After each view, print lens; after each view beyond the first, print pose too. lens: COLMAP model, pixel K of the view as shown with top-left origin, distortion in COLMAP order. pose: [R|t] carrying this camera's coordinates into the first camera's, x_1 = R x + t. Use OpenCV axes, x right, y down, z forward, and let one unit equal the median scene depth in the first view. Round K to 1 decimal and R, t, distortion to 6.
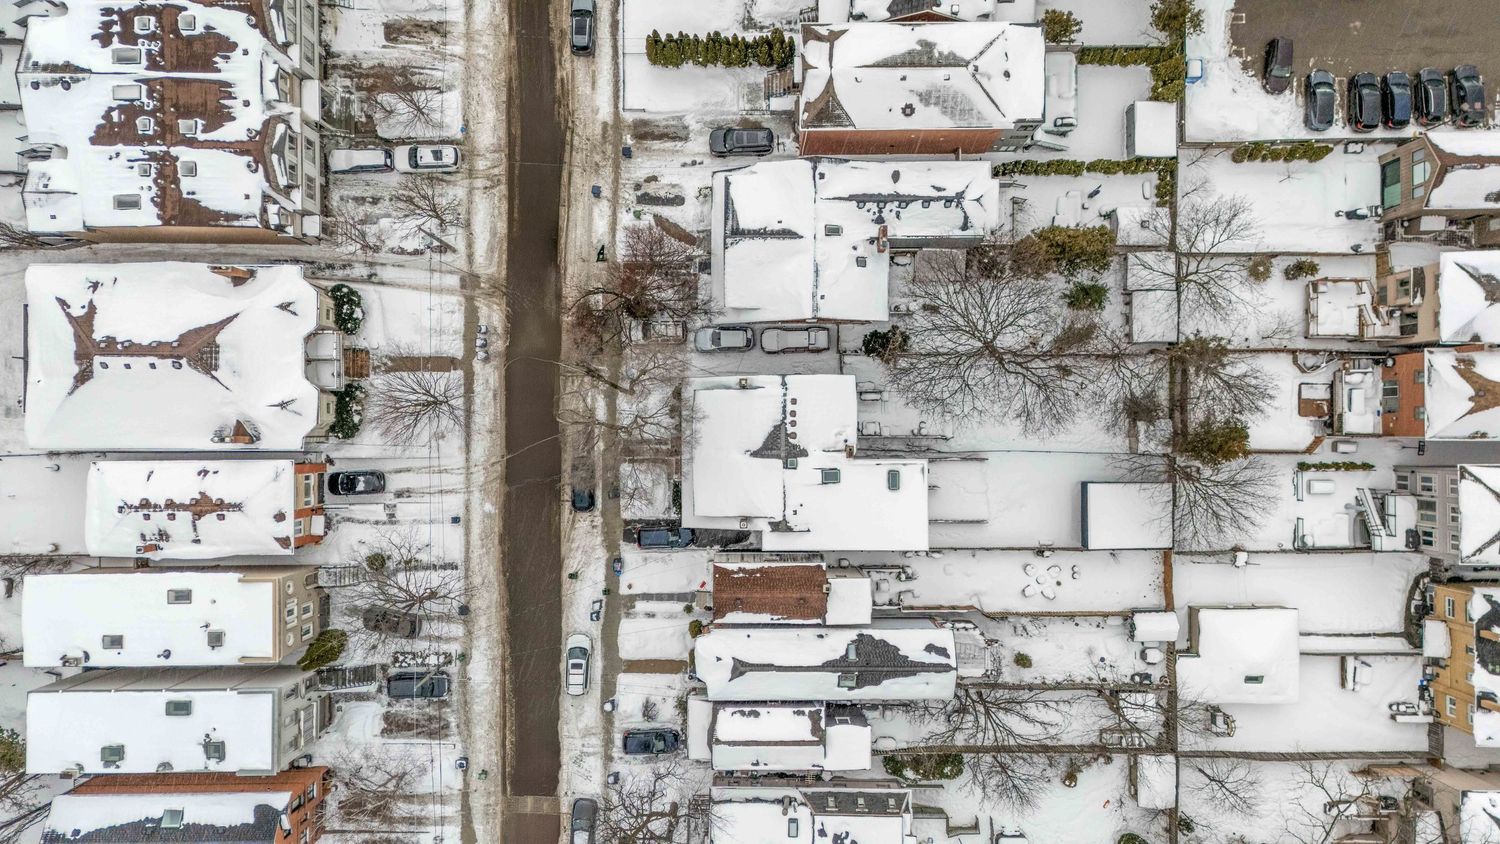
lens RADIAL K [[1085.1, 0, 749.2], [0, 1085.1, 419.2], [0, 0, 1]] dist [0.074147, -0.064860]
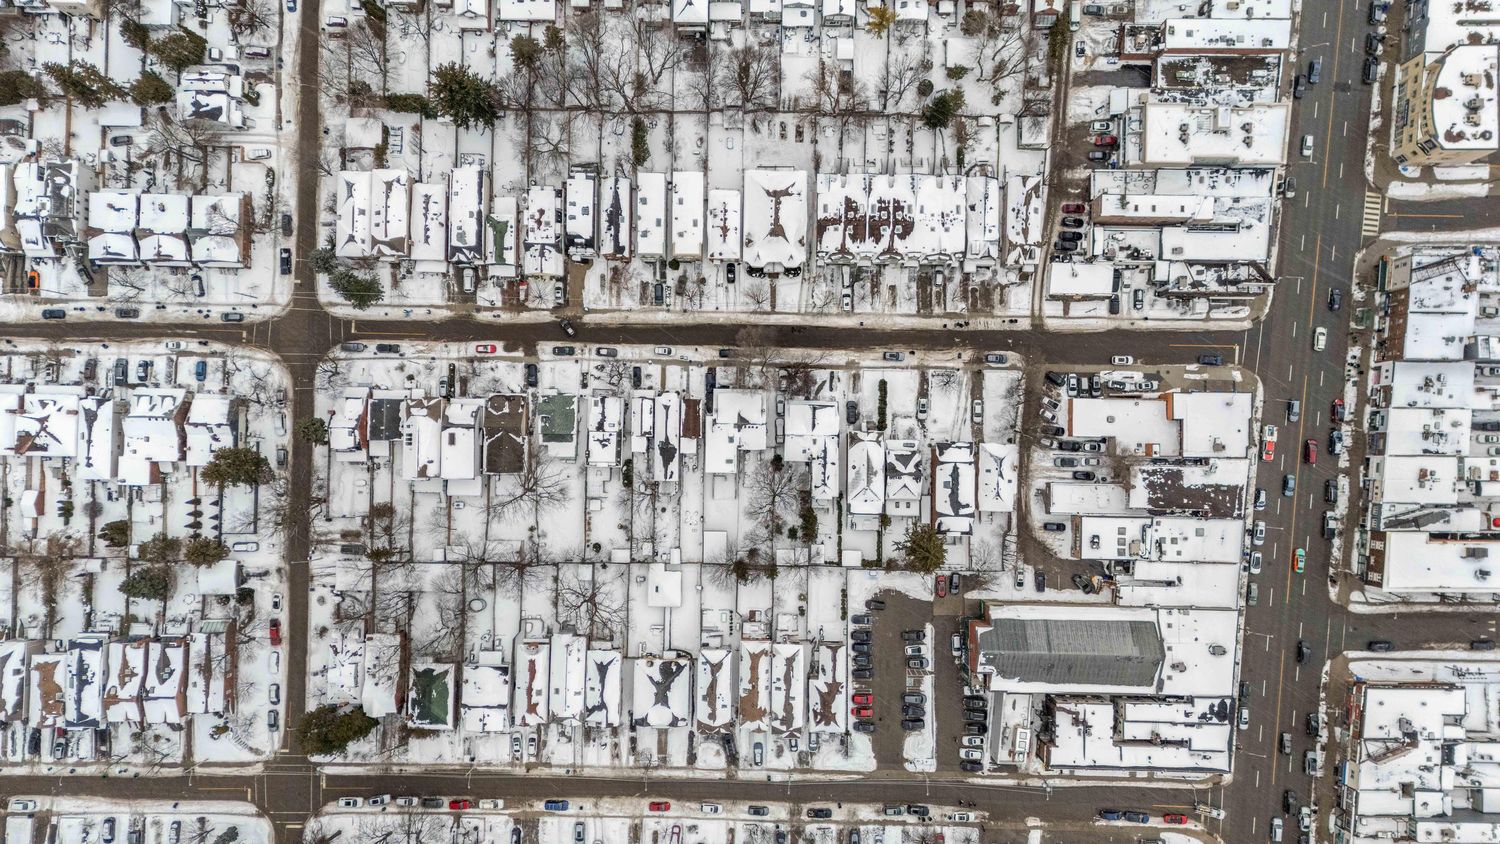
lens RADIAL K [[1085.1, 0, 749.2], [0, 1085.1, 419.2], [0, 0, 1]] dist [0.074147, -0.064860]
pose [[-0.016347, 0.999375, -0.031356, 0.103387], [-0.999716, -0.015793, 0.017835, -0.044439], [0.017329, 0.031639, 0.999349, -1.804431]]
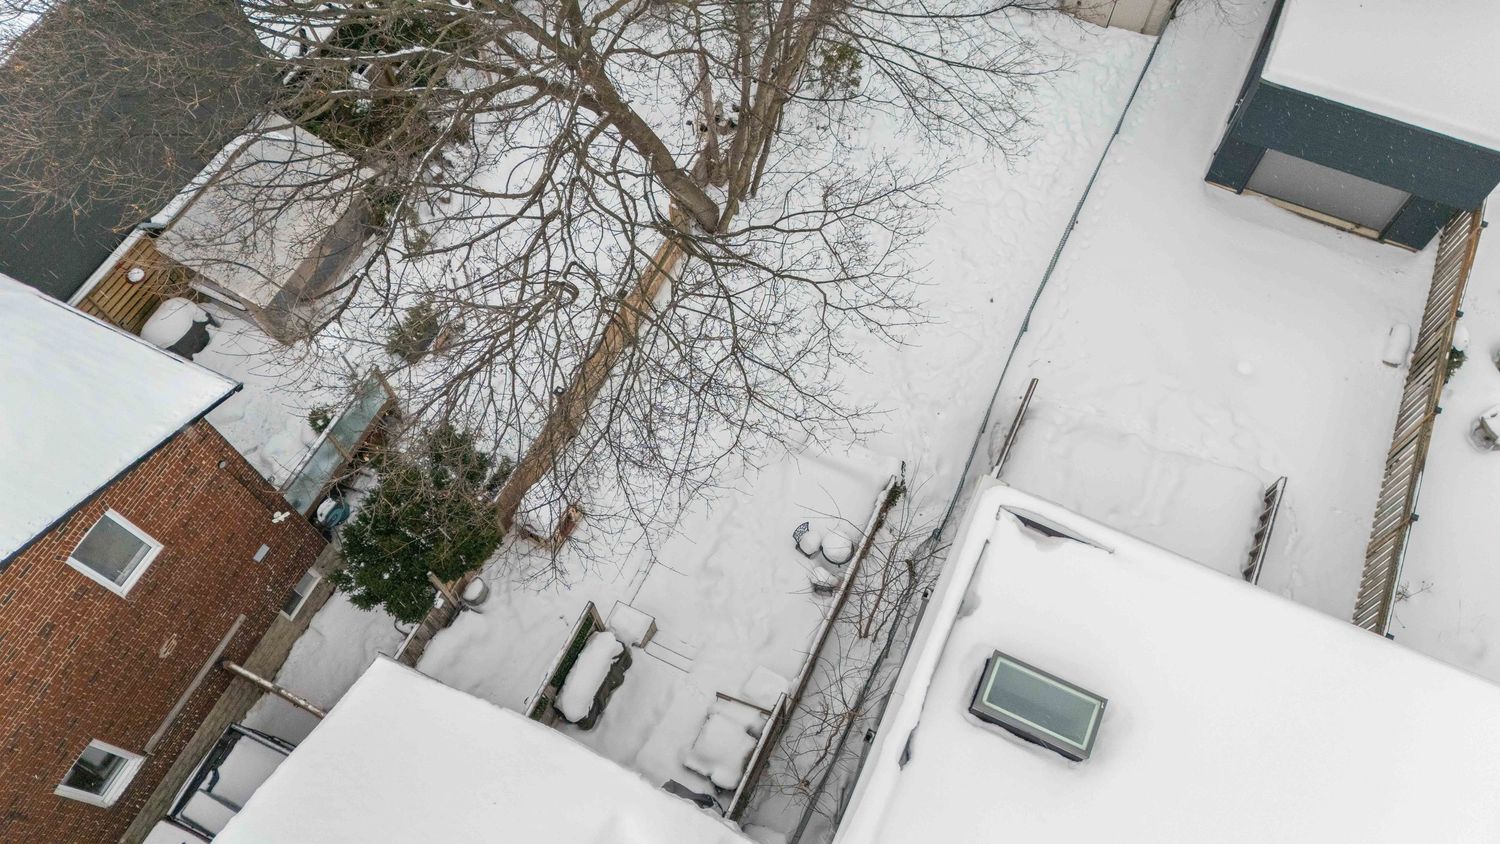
lens RADIAL K [[1085.1, 0, 749.2], [0, 1085.1, 419.2], [0, 0, 1]] dist [0.074147, -0.064860]
pose [[0.433337, -0.803576, 0.408025, 0.079052], [0.901167, 0.380908, -0.206900, 0.033414], [0.010840, 0.457356, 0.889217, 0.788111]]
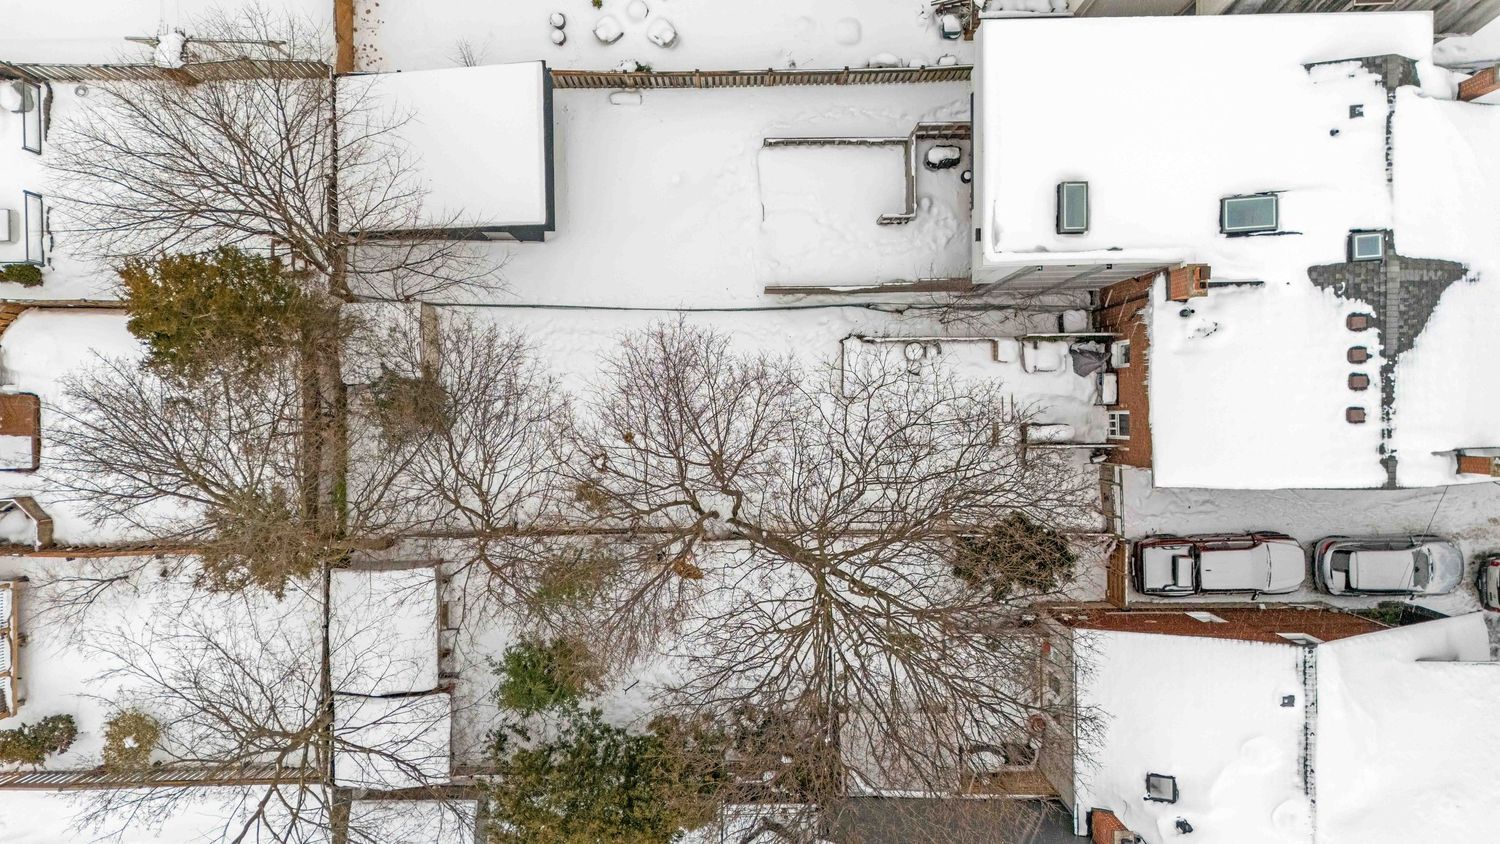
lens RADIAL K [[1099.1, 0, 750.2], [0, 1099.1, 420.3], [0, 0, 1]] dist [0.083387, -0.088041]
pose [[-0.999969, 0.007599, 0.002221, 0.229053], [-0.007597, -0.999970, 0.001198, -0.015801], [0.002230, 0.001181, 0.999997, 0.577889]]
